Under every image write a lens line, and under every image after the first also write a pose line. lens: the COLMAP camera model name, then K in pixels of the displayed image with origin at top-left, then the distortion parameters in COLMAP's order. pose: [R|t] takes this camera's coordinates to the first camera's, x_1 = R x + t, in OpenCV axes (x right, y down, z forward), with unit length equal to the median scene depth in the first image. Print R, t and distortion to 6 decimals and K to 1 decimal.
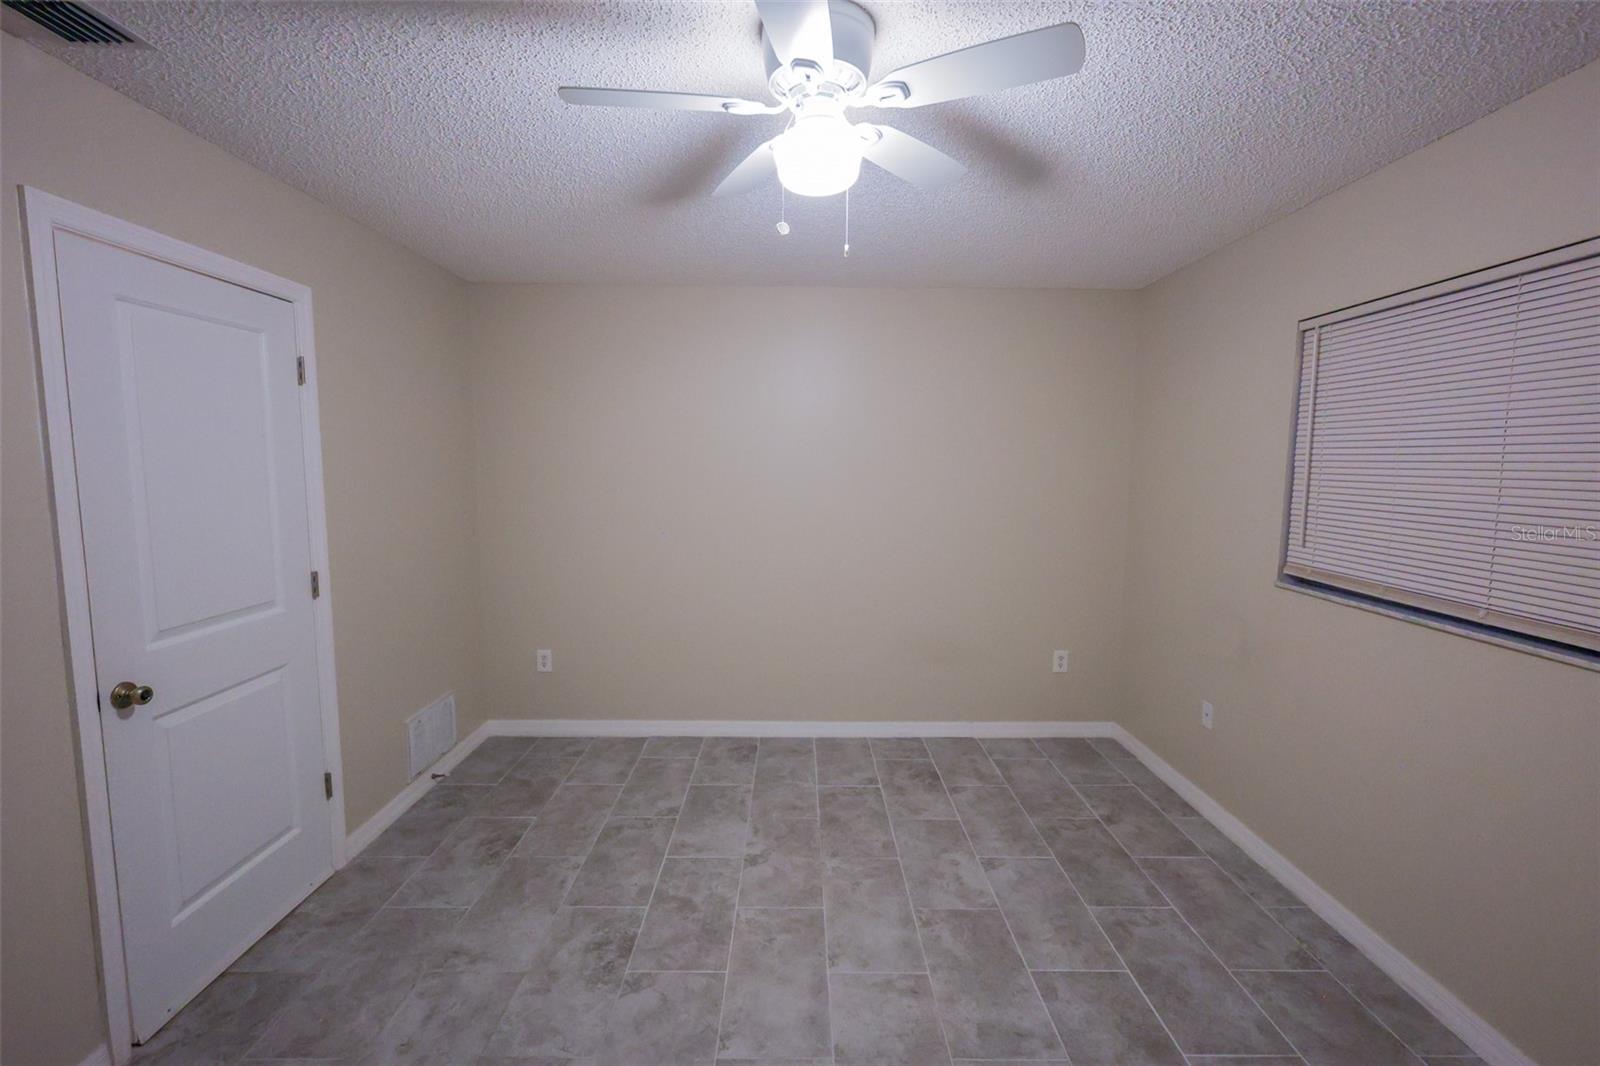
lens RADIAL K [[701.1, 0, 797.4], [0, 701.1, 531.3], [0, 0, 1]] dist [0.008321, -0.000272]
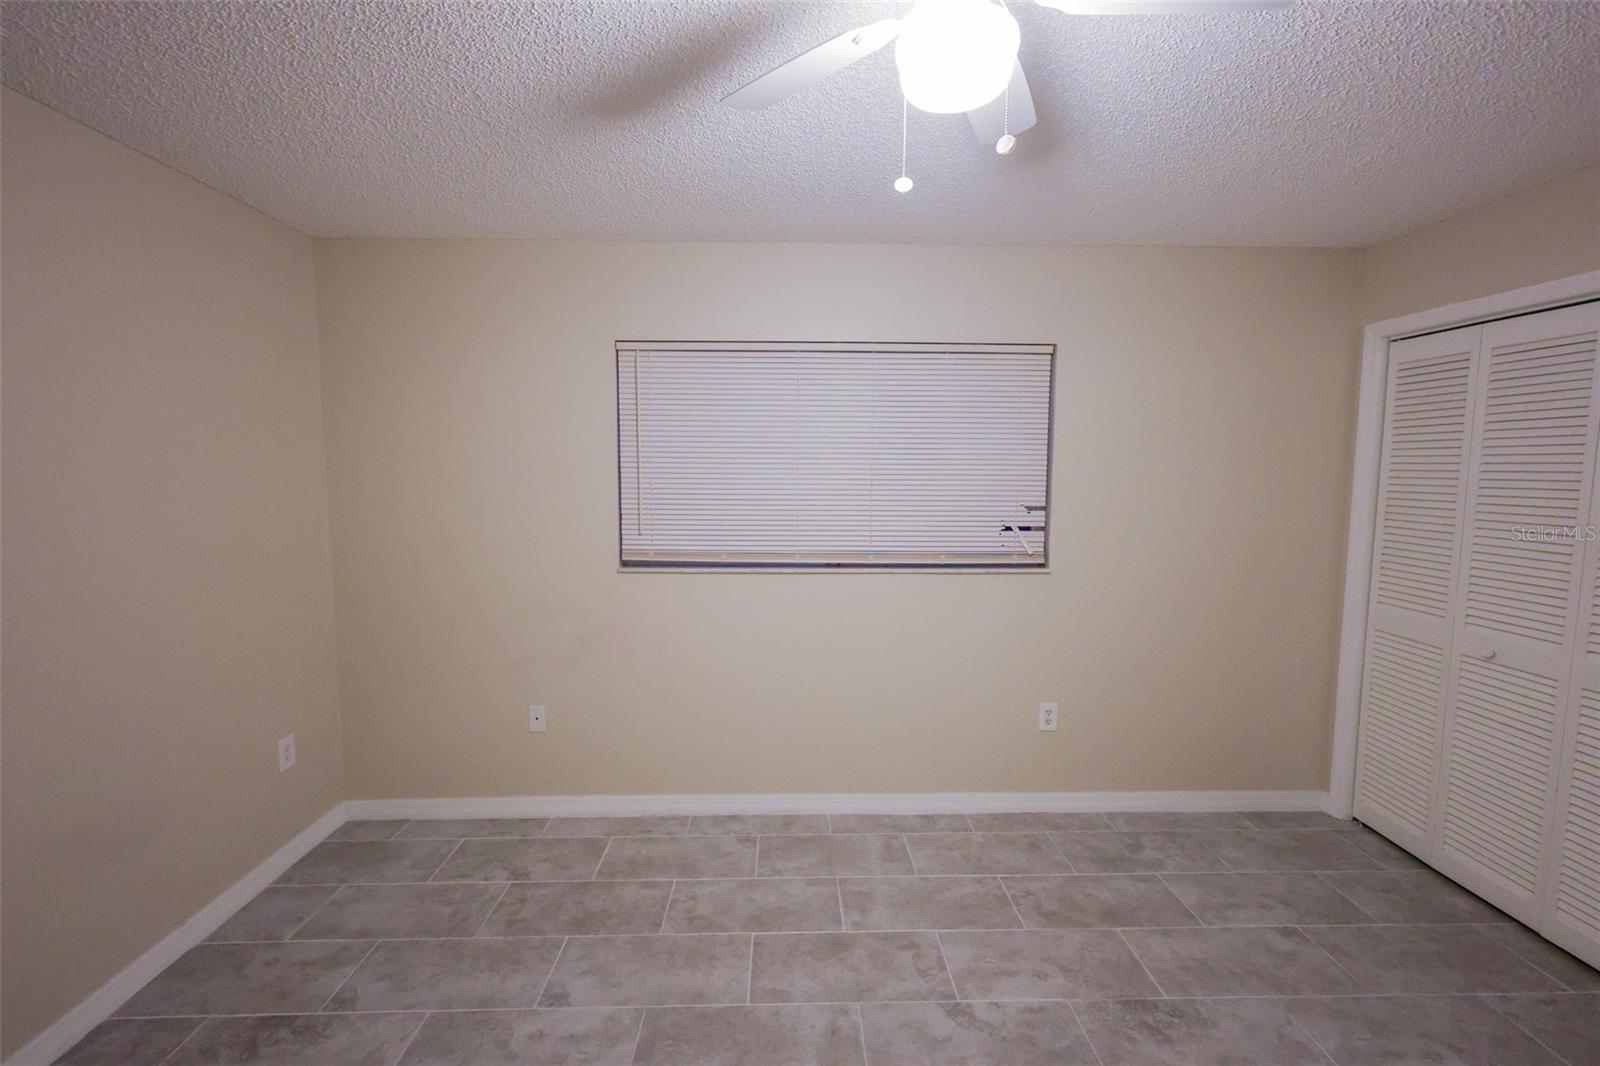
lens RADIAL K [[701.1, 0, 797.4], [0, 701.1, 531.3], [0, 0, 1]] dist [0.008321, -0.000272]
pose [[-0.025752, -0.098071, 0.994846, -0.458247], [0.100063, 0.989925, 0.100176, -0.073632], [-0.994648, 0.102127, -0.015679, 0.746776]]
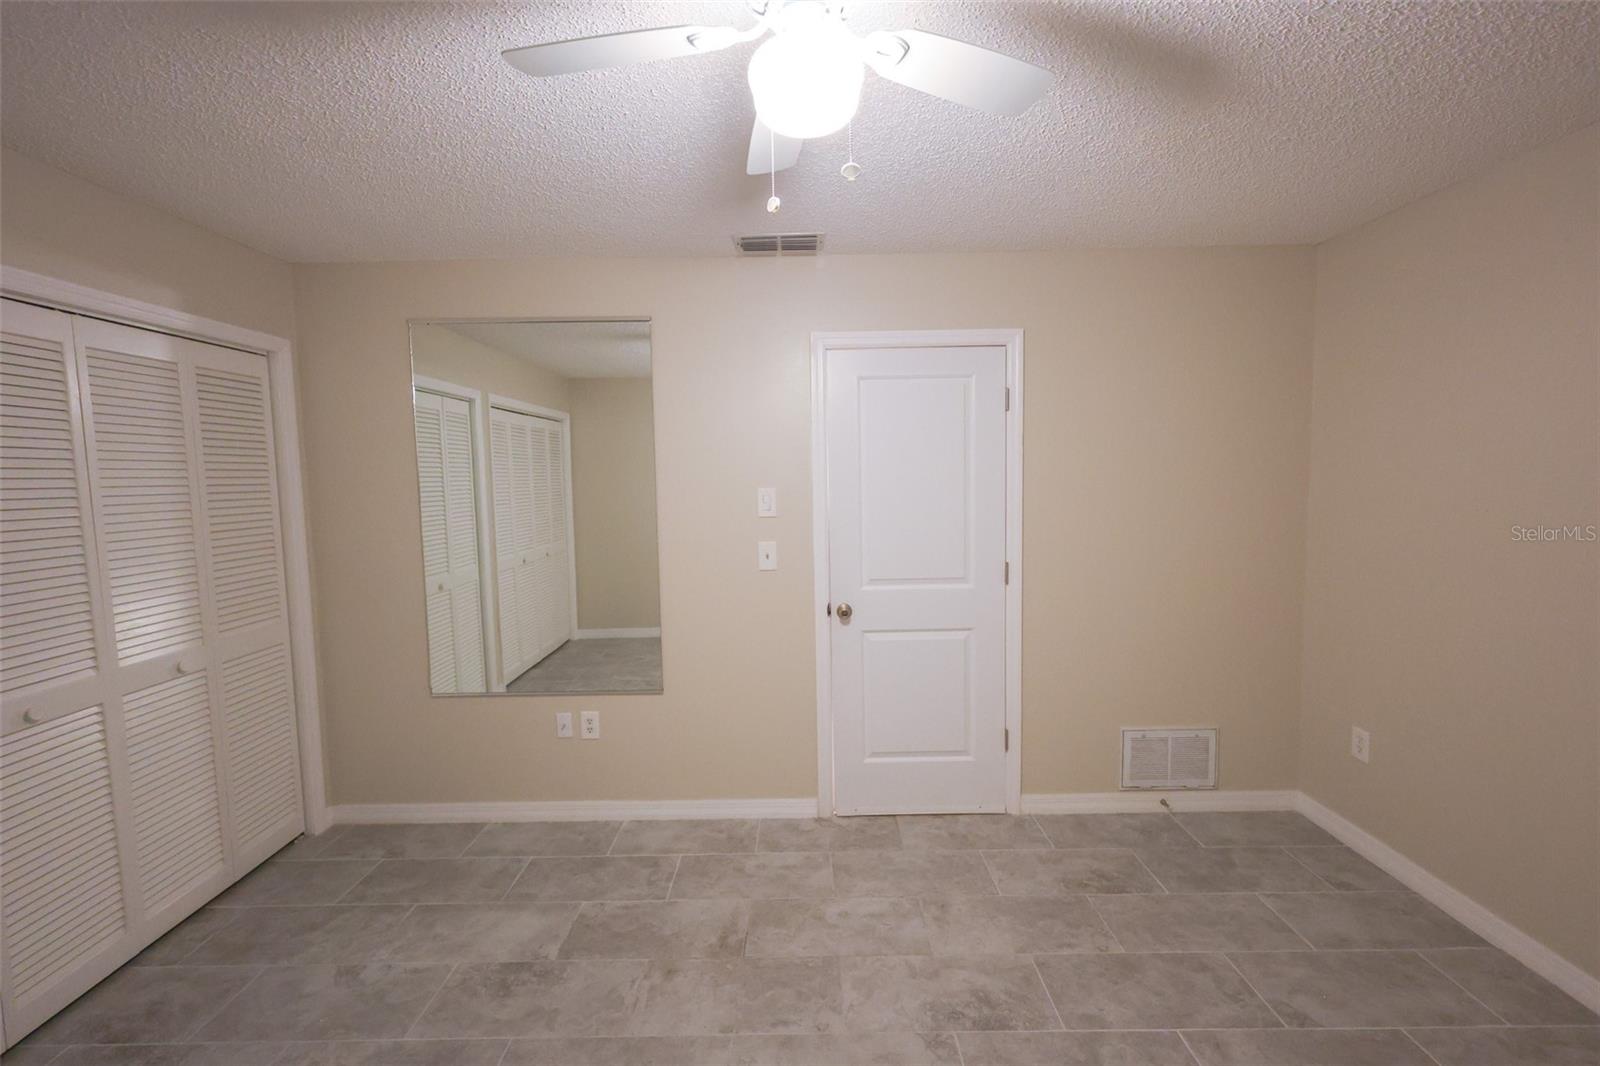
lens RADIAL K [[684.9, 0, 800.0], [0, 684.9, 533.0], [0, 0, 1]] dist [0.000593, 0.000246]
pose [[-0.011643, 0.073318, -0.997241, 0.507392], [-0.085326, 0.993598, 0.074046, -0.051079], [0.996285, 0.085952, -0.005312, 0.647399]]
